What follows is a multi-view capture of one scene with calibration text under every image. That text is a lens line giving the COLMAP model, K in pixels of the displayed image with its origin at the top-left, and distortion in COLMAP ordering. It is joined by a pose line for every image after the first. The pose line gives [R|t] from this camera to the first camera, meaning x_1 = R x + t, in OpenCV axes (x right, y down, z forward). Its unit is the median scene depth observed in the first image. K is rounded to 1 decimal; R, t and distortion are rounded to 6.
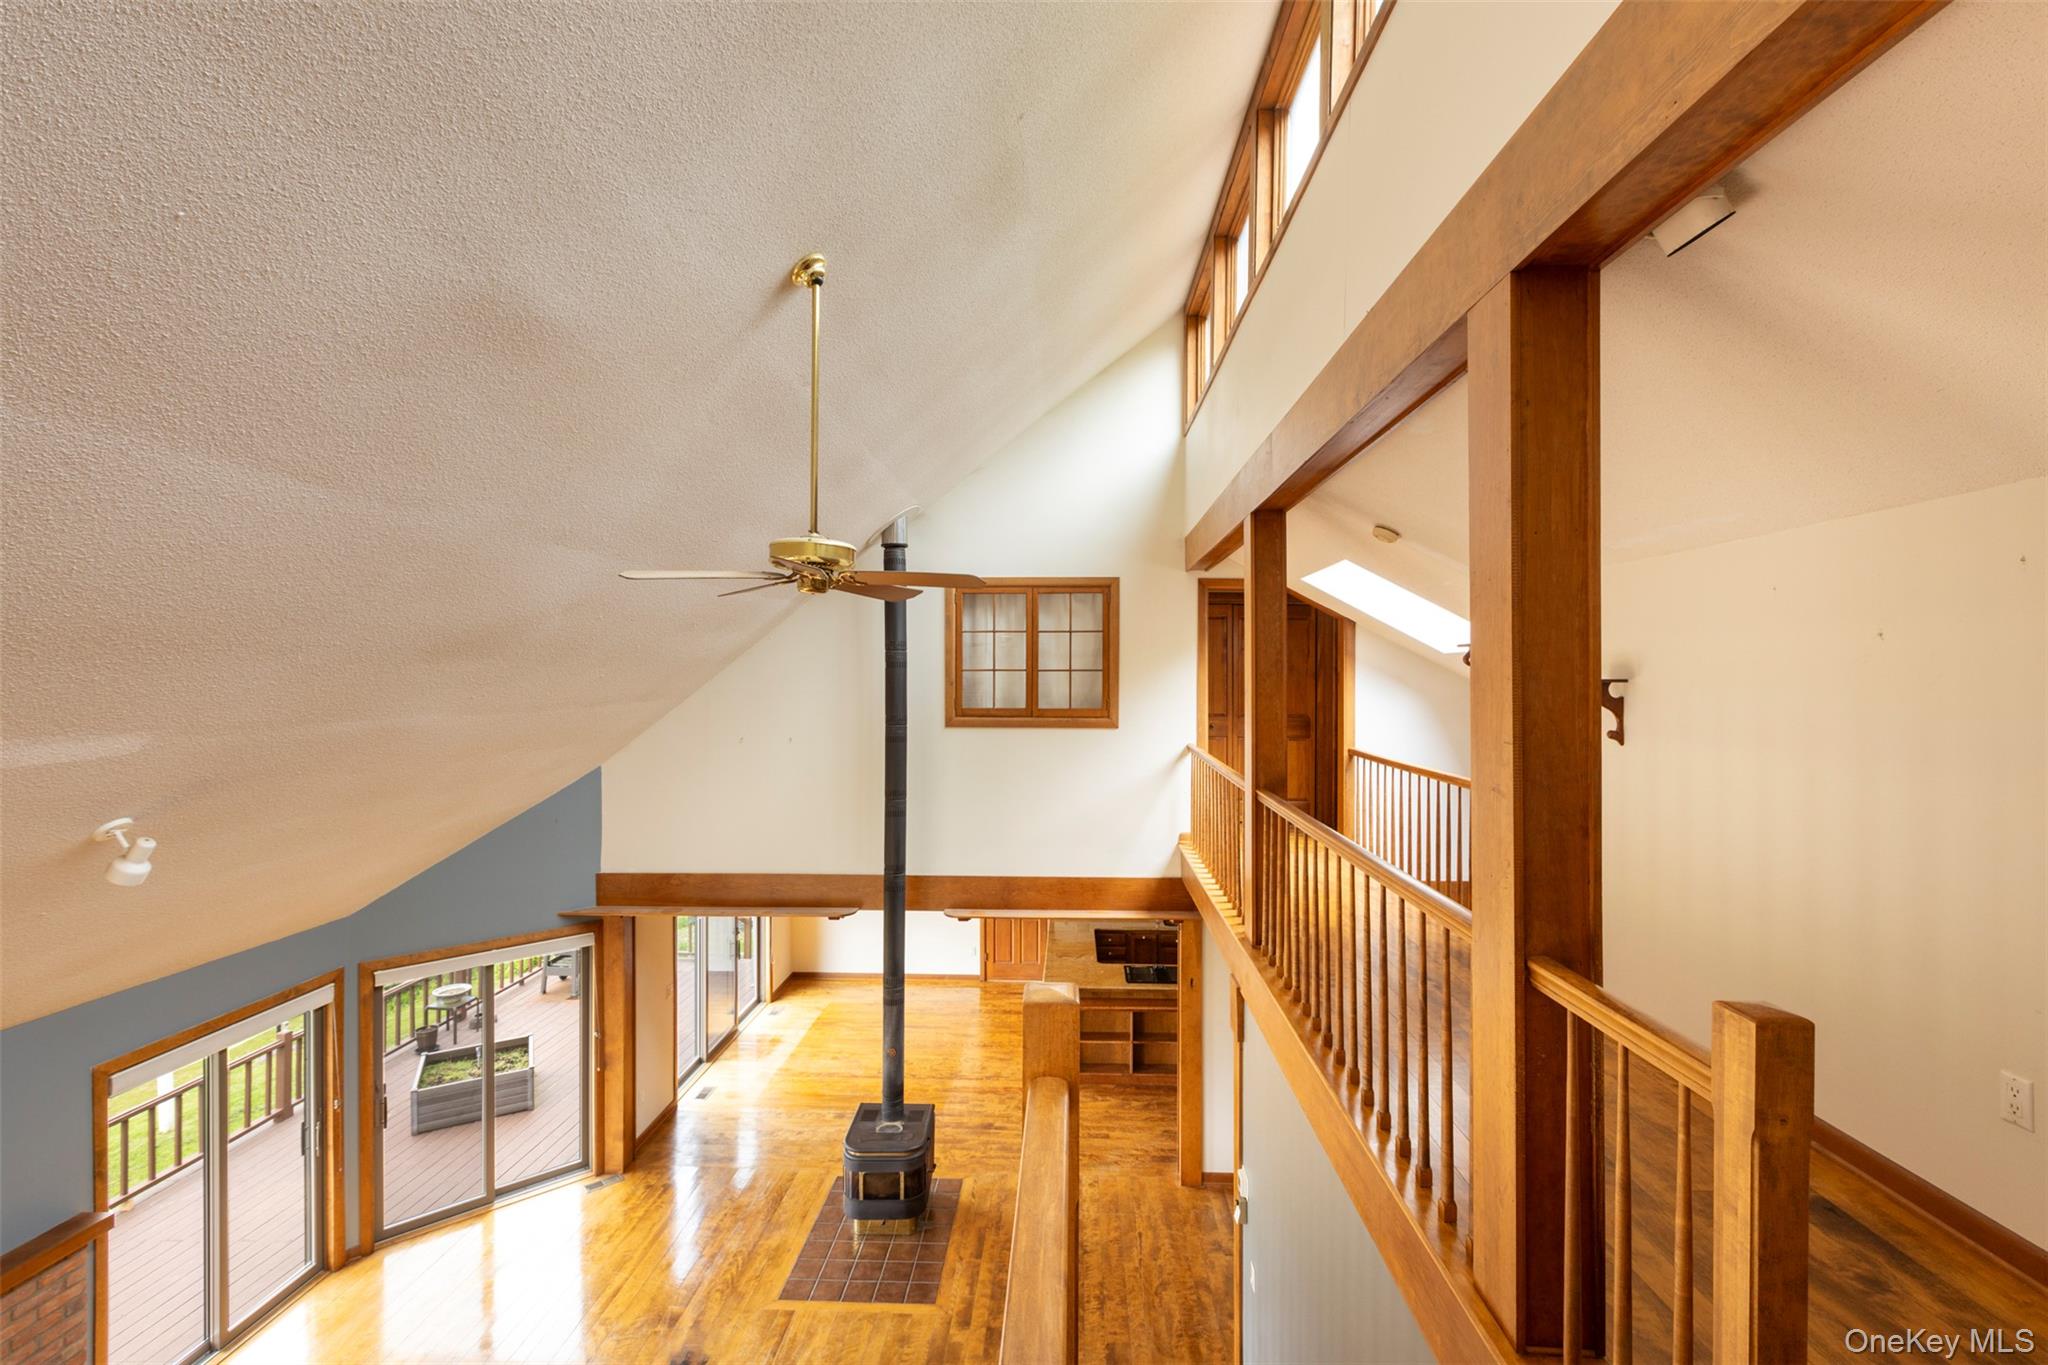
lens RADIAL K [[889.1, 0, 1024.0], [0, 889.1, 682.5], [0, 0, 1]] dist [0.000447, 0.000262]
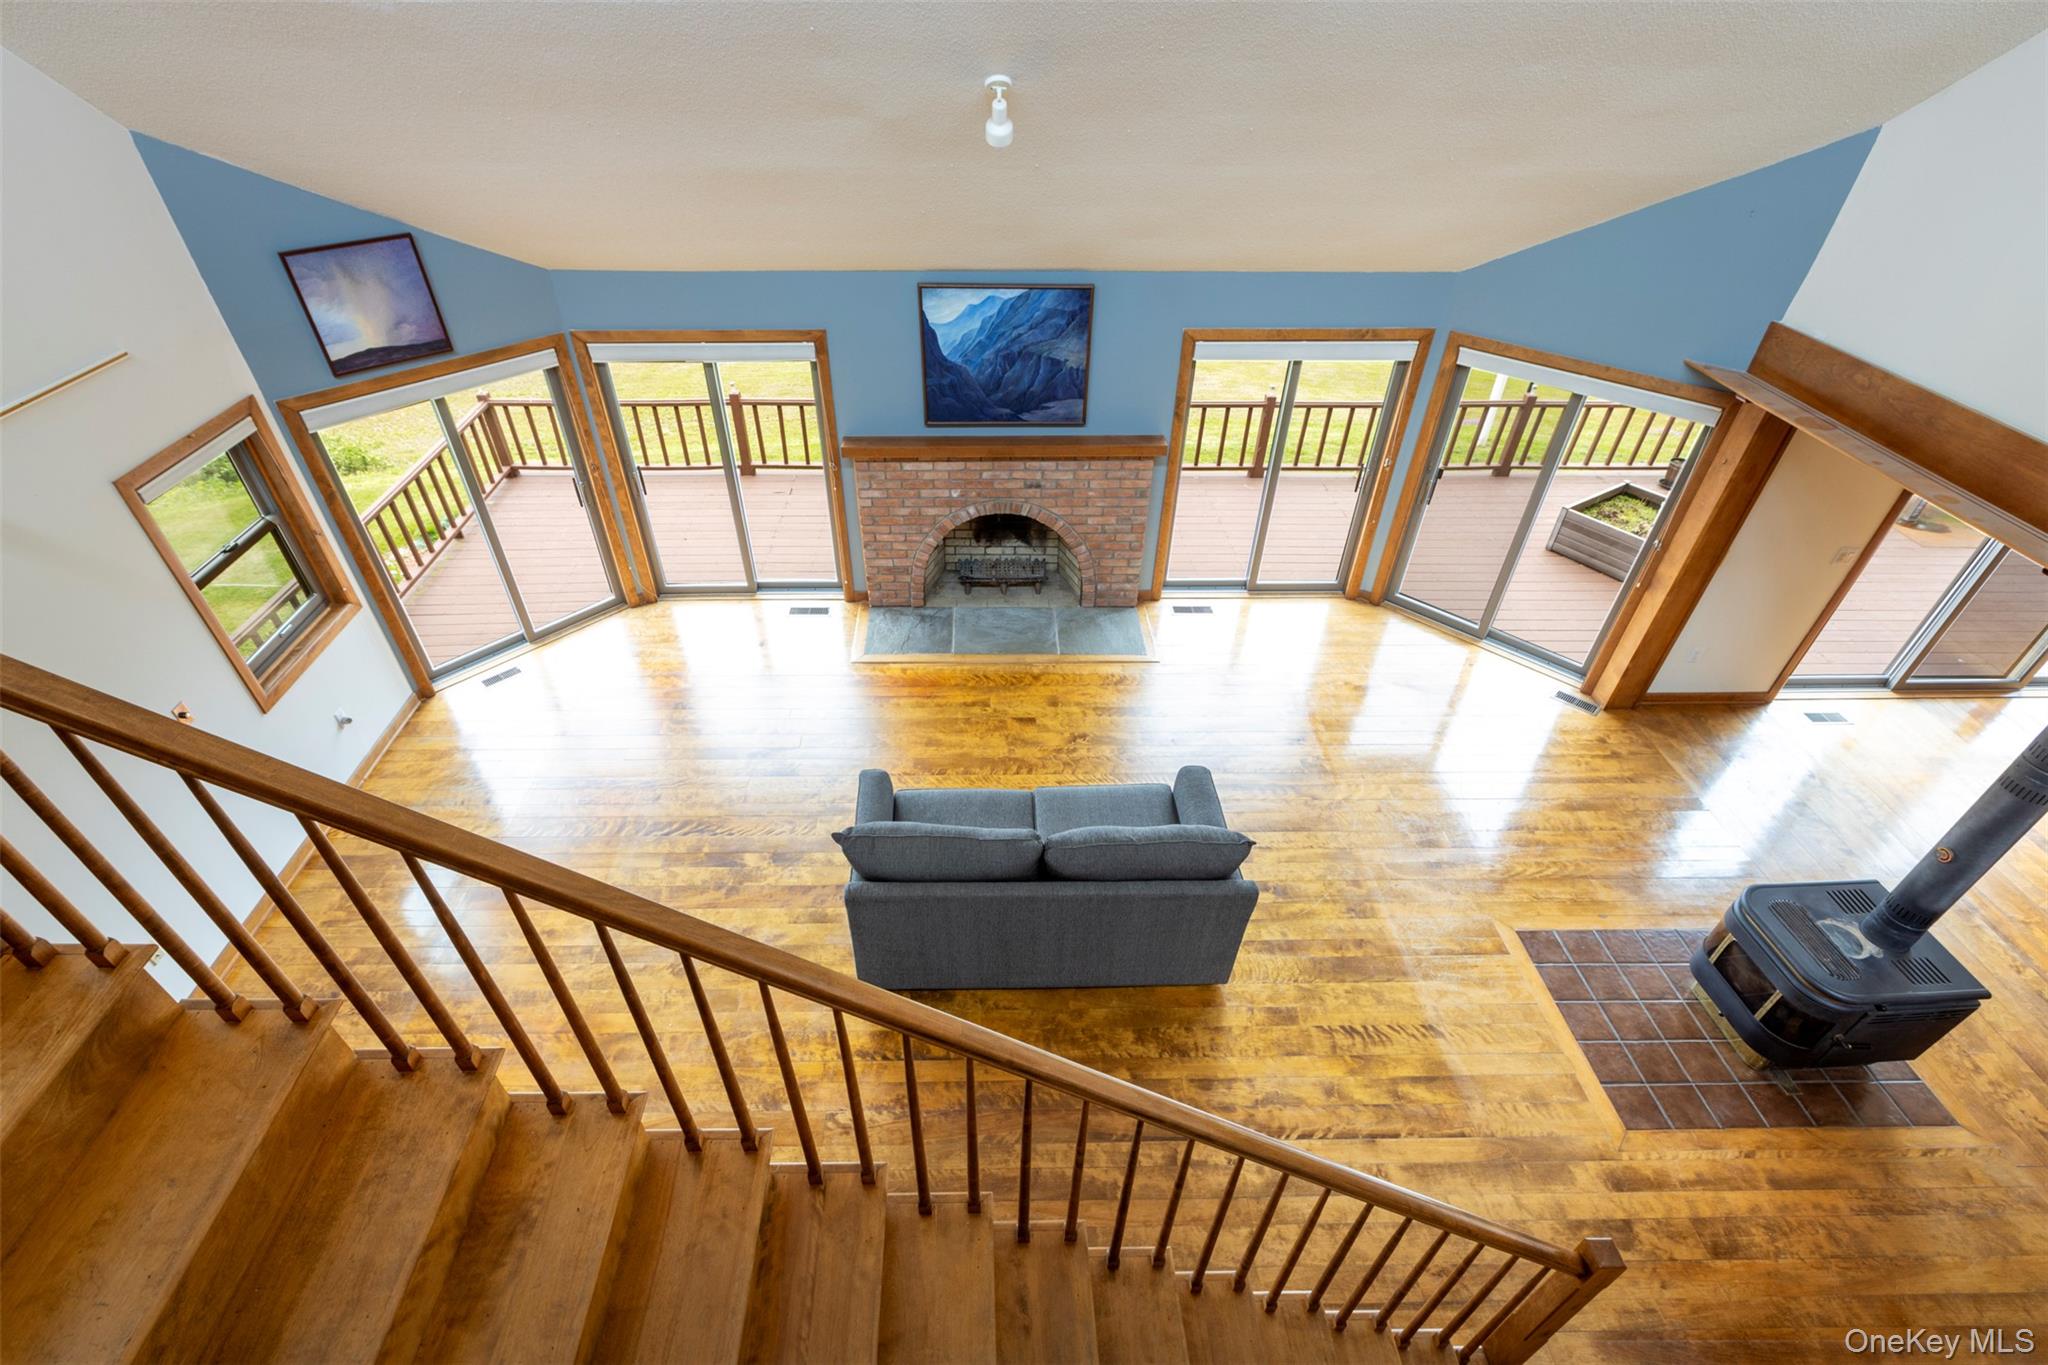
lens RADIAL K [[928.2, 0, 1014.4], [0, 928.2, 687.9], [0, 0, 1]] dist [0.010013, -0.000586]
pose [[0.082736, 0.624844, -0.776354, 0.163290], [-0.017350, 0.779810, 0.625776, 0.010778], [0.996420, -0.038305, 0.075359, 0.417430]]
